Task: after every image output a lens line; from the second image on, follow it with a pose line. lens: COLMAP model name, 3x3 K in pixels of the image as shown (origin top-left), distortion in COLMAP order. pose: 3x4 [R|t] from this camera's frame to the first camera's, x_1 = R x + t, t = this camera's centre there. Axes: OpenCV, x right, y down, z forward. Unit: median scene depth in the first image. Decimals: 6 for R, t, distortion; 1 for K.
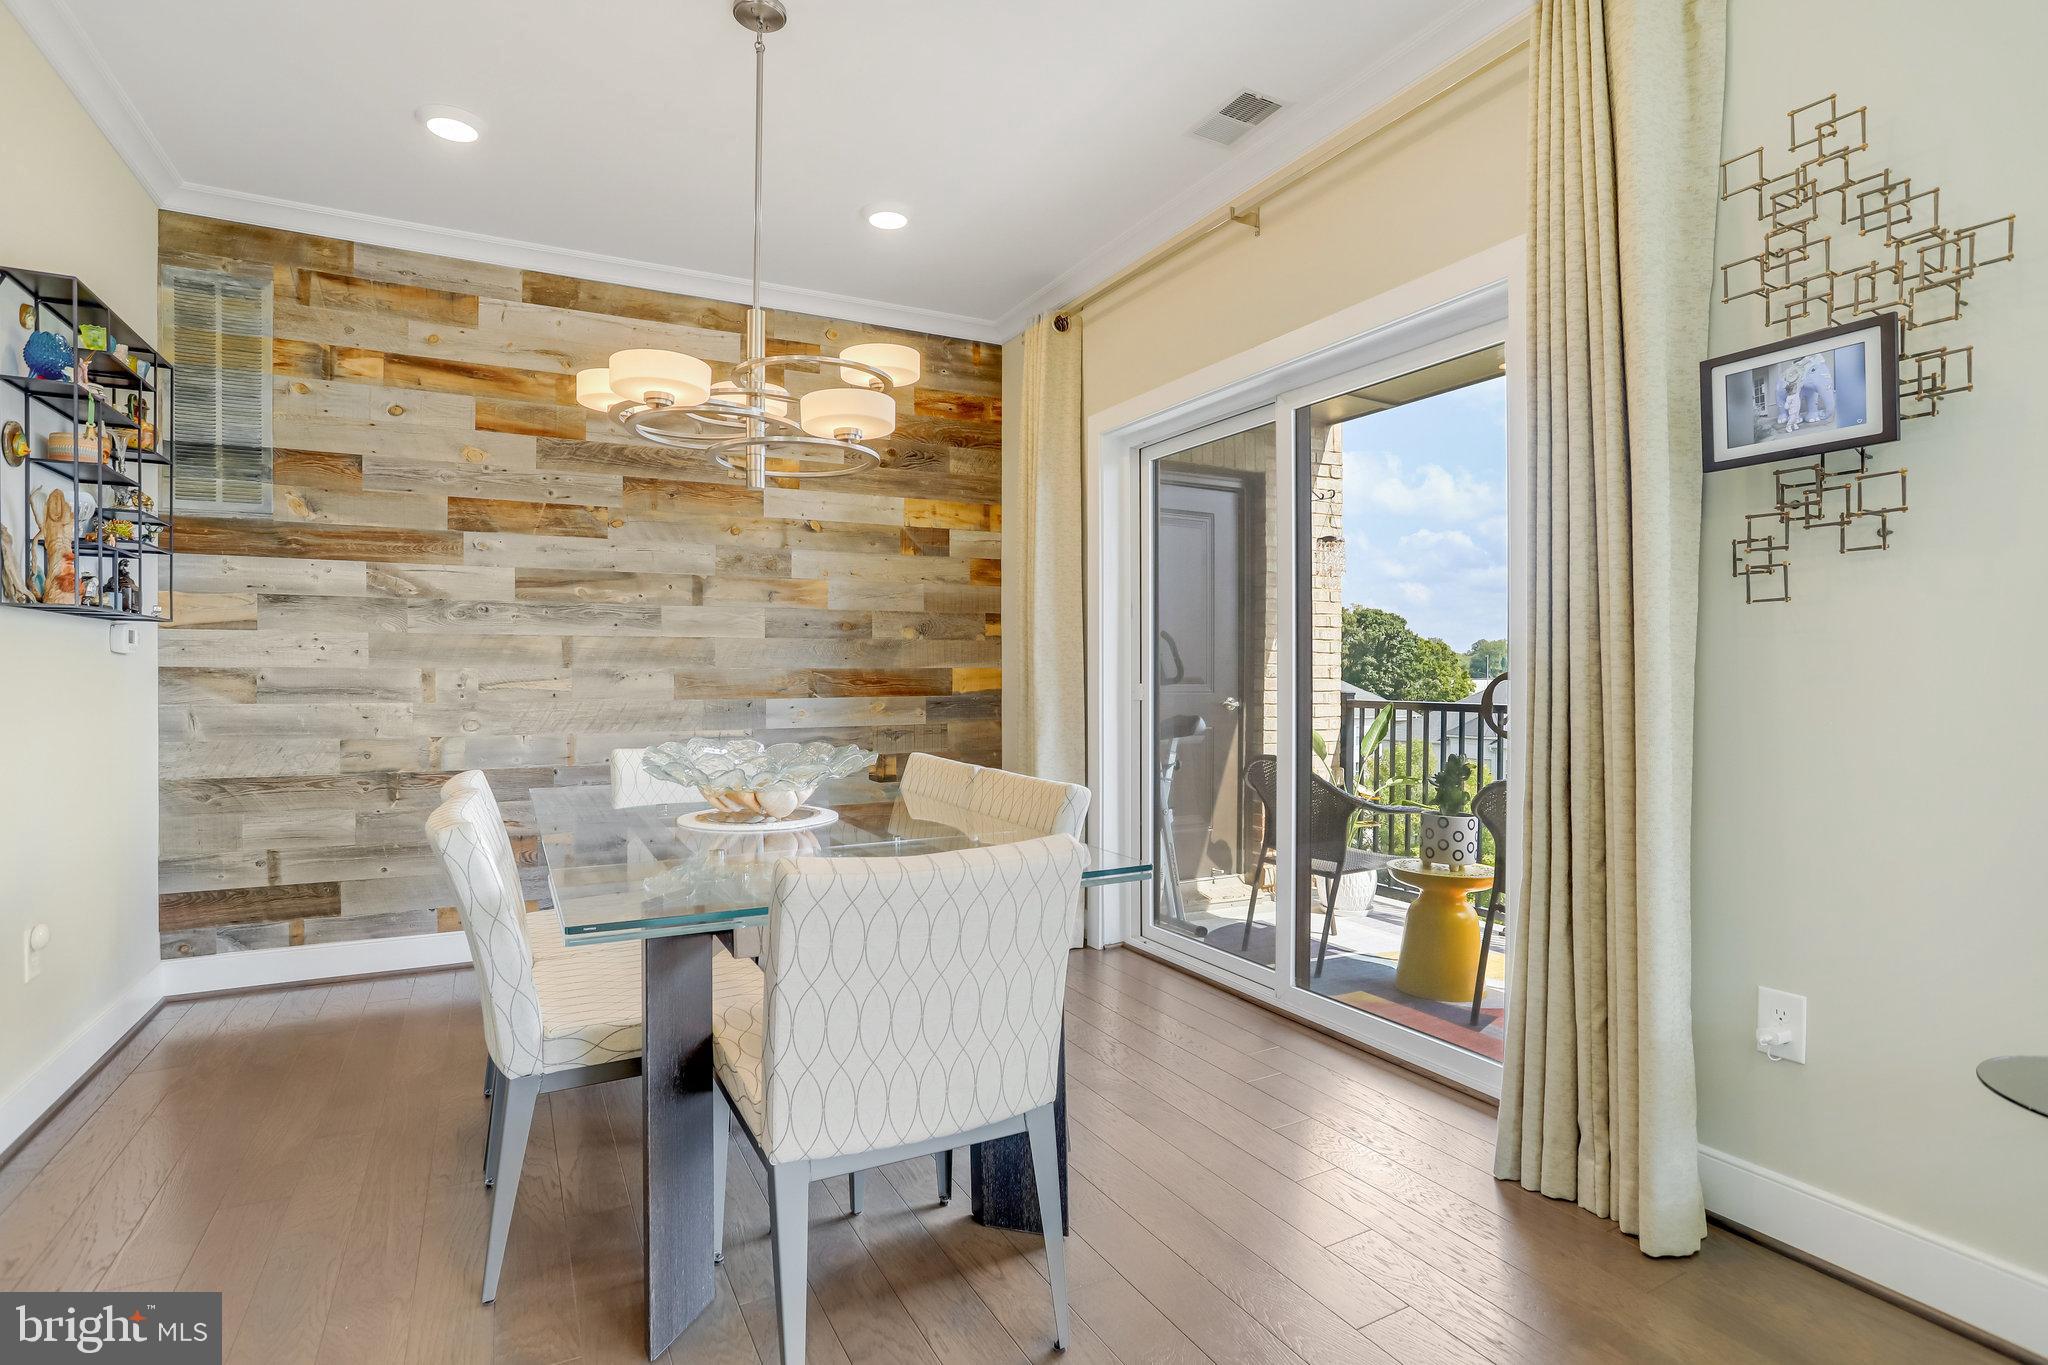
lens RADIAL K [[1035.8, 0, 1024.0], [0, 1035.8, 682.5], [0, 0, 1]] dist [-0.052655, 0.039096]
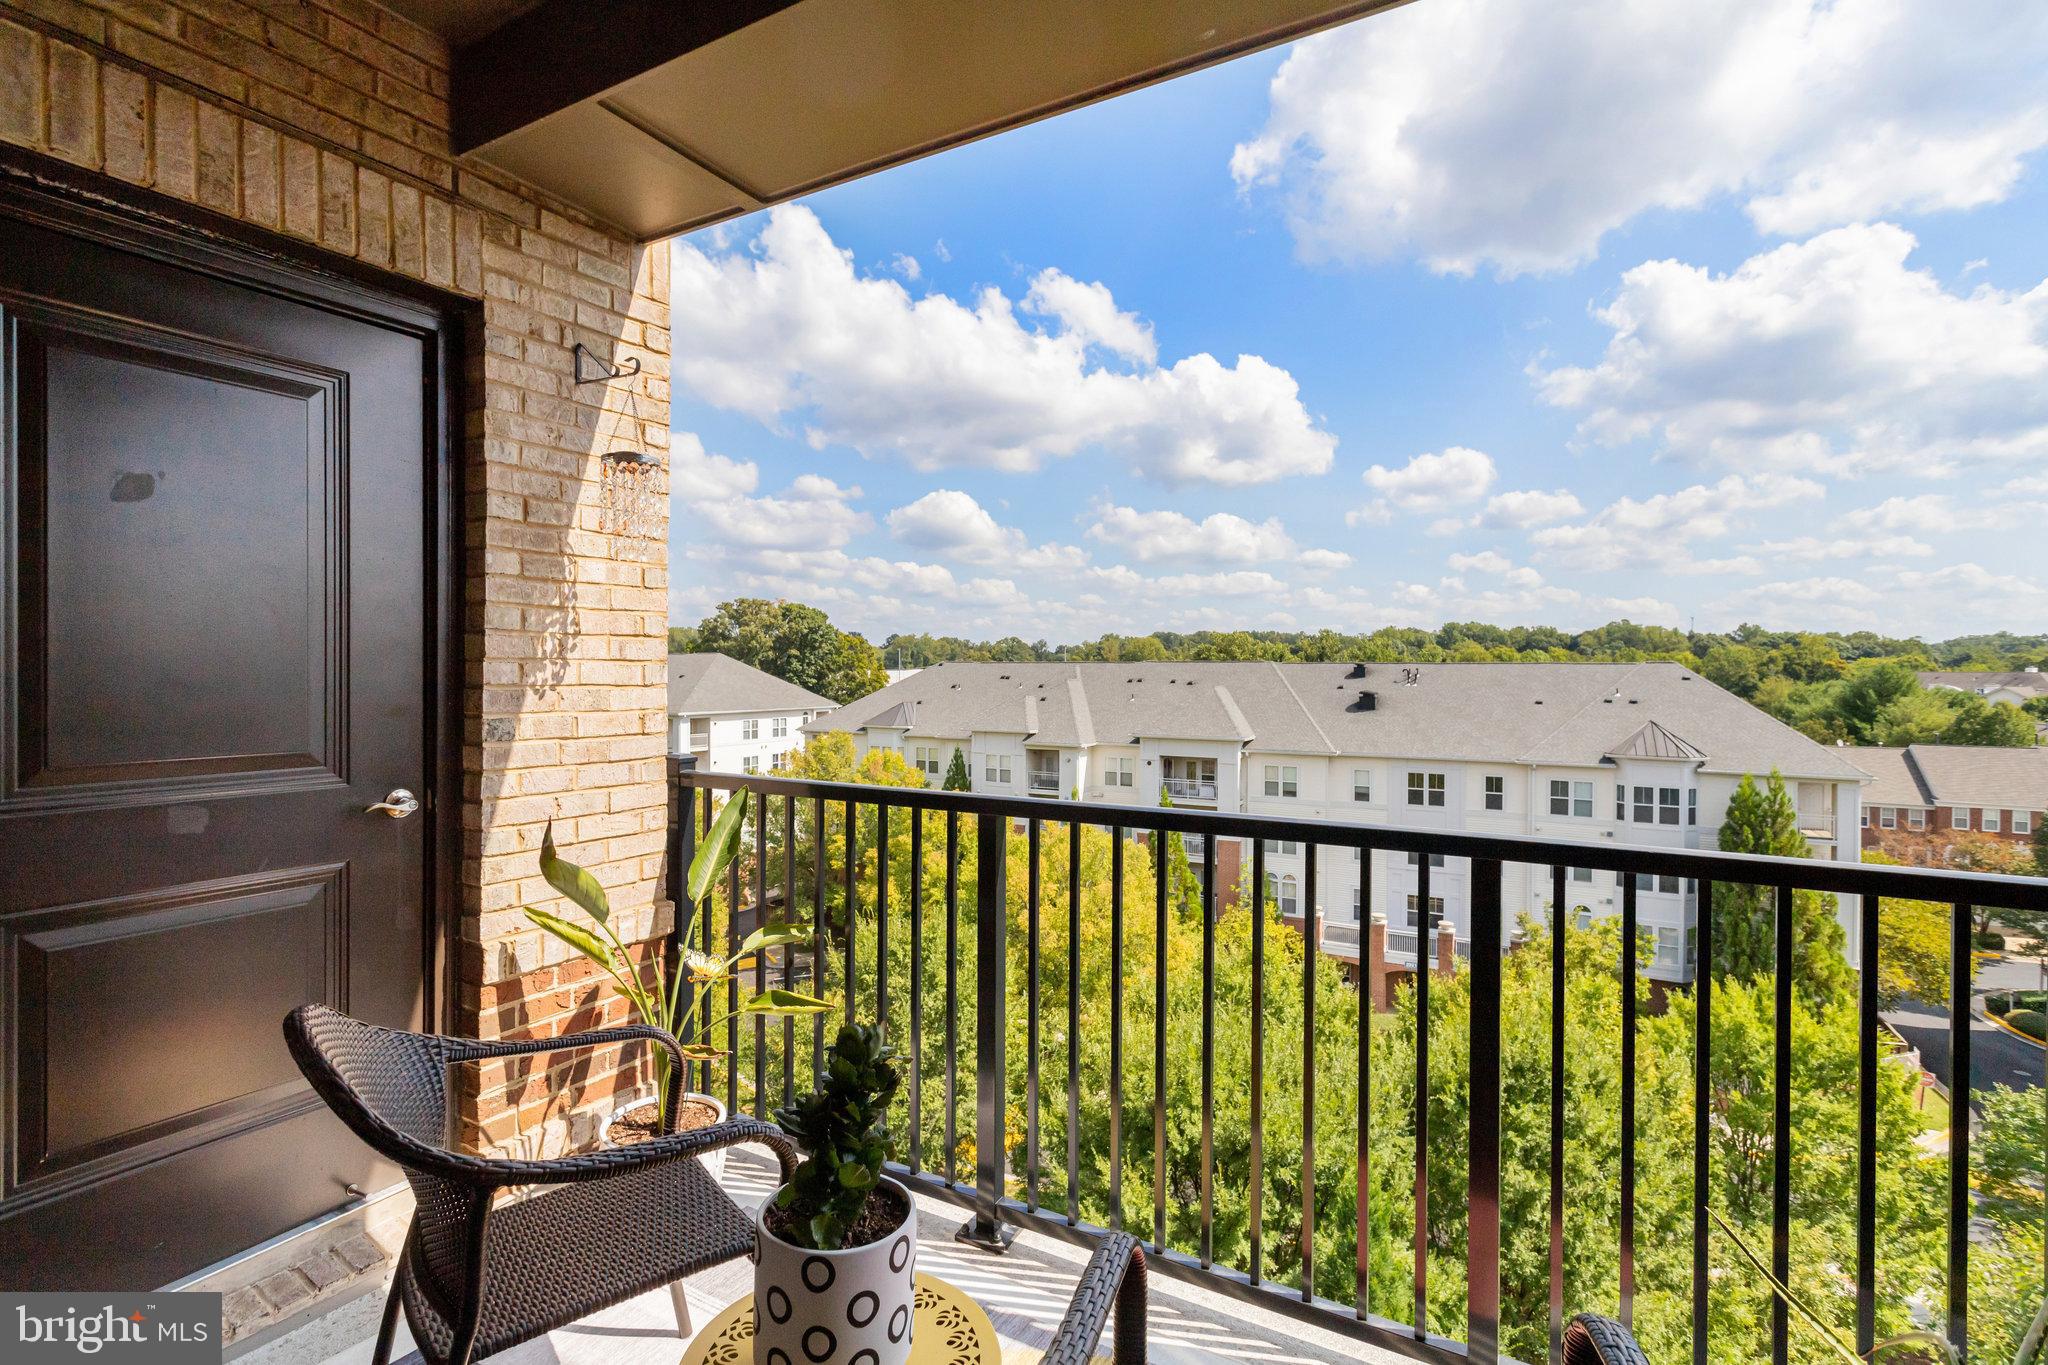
lens RADIAL K [[984.3, 0, 1031.9], [0, 984.3, 678.0], [0, 0, 1]] dist [-0.000878, -0.000147]
pose [[0.847895, -0.003987, 0.530149, 0.284409], [0.000779, 0.999980, 0.006275, -0.050512], [-0.530163, -0.004907, 0.847882, 0.675651]]
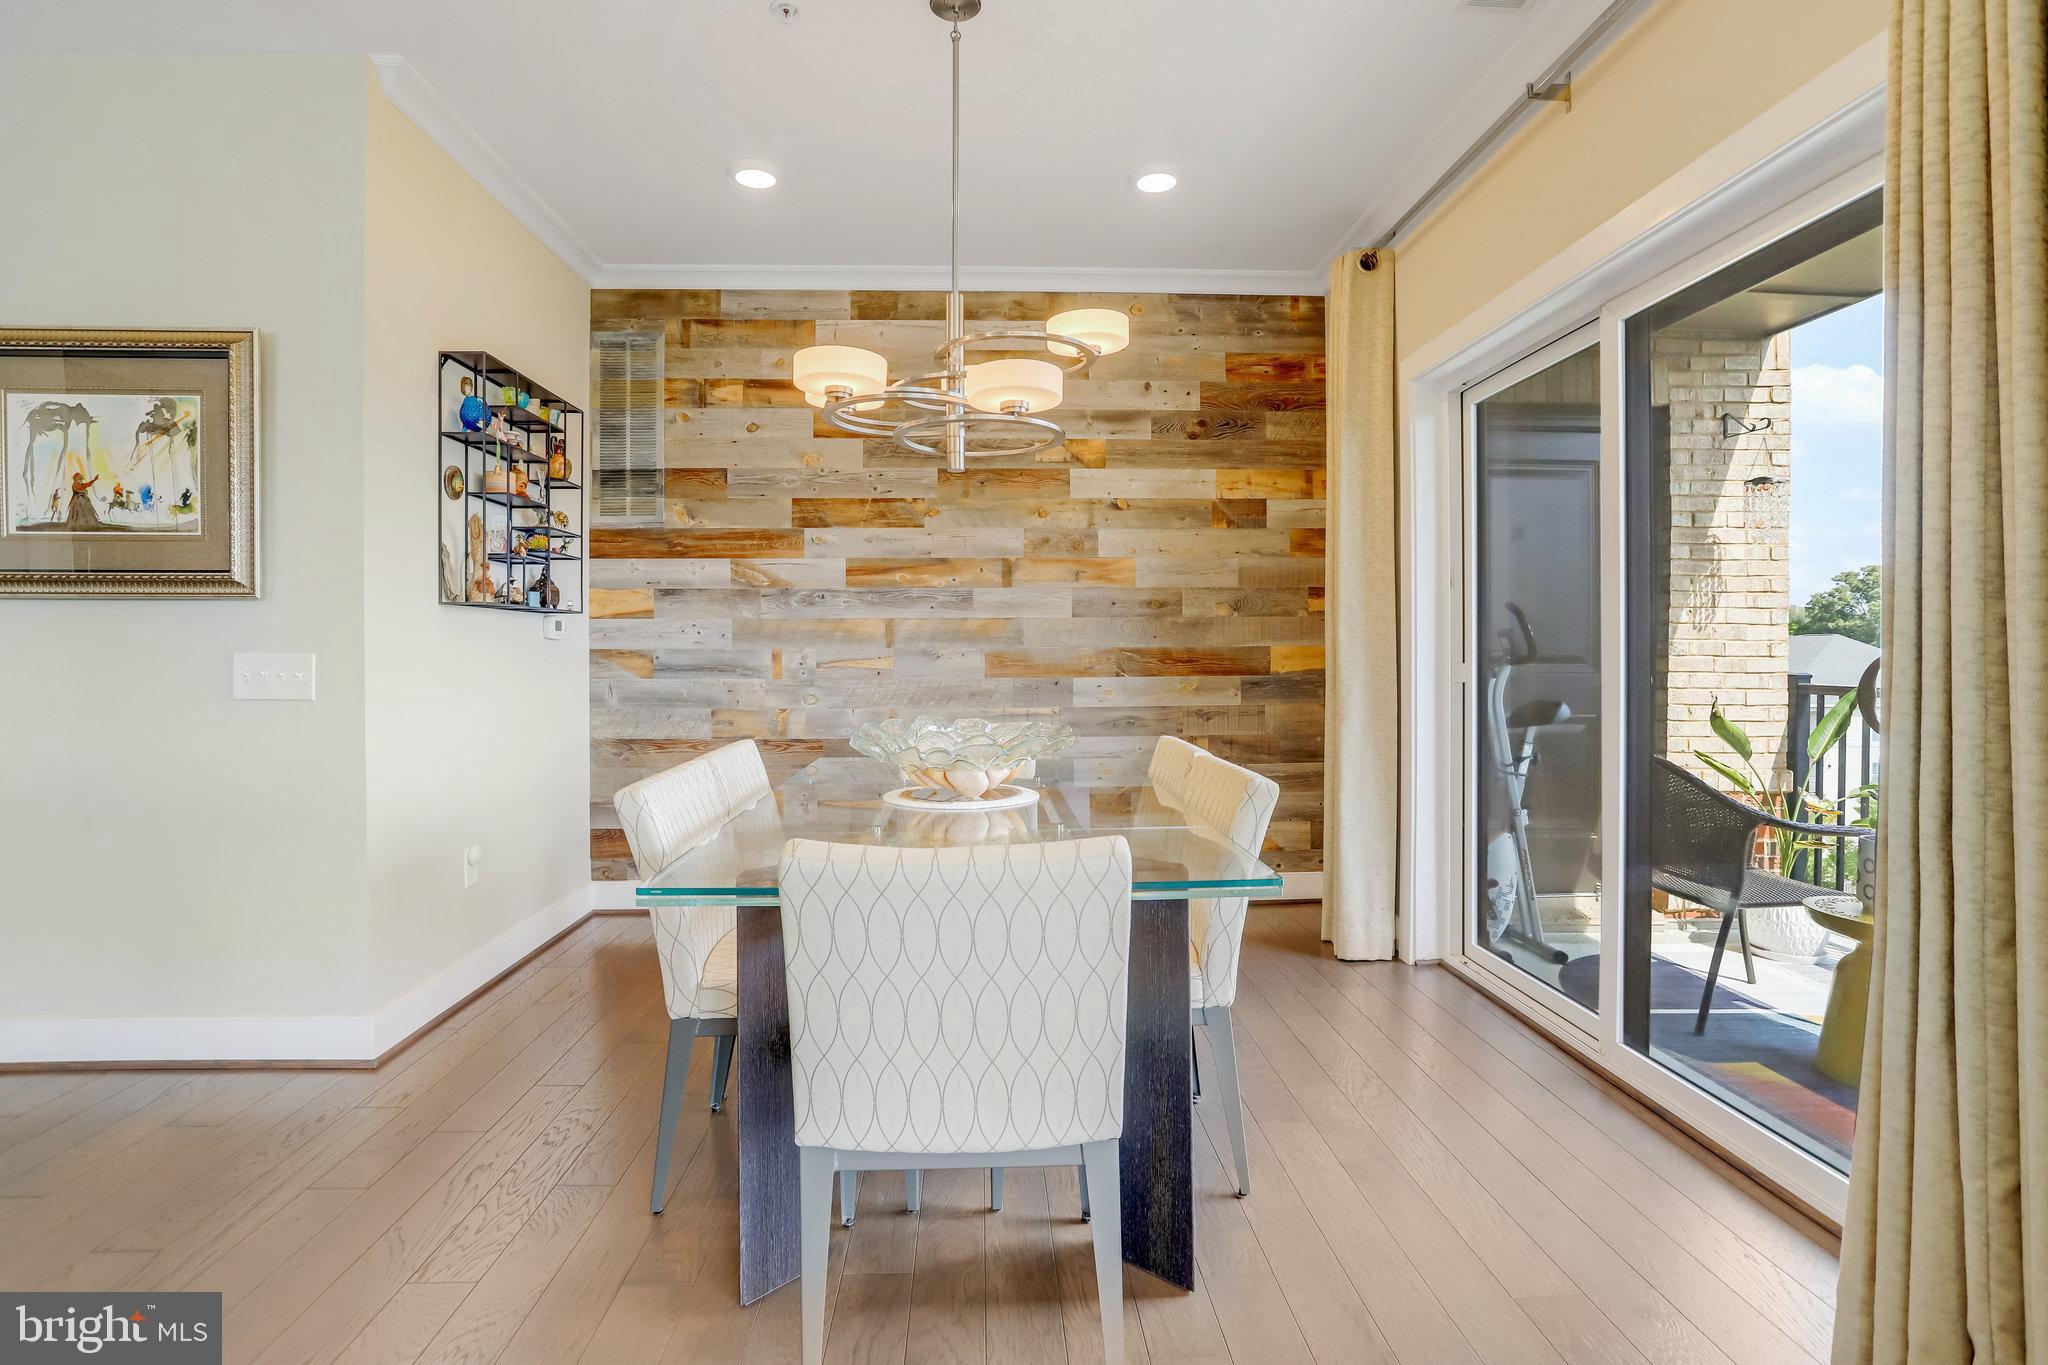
lens RADIAL K [[1014.3, 0, 1010.2], [0, 1014.3, 660.9], [0, 0, 1]] dist [-0.055185, 0.029100]
pose [[0.902675, 0.000435, -0.430322, 0.138070], [-0.000239, 1.000000, 0.000510, -0.001179], [0.430322, -0.000358, 0.902675, 0.083365]]
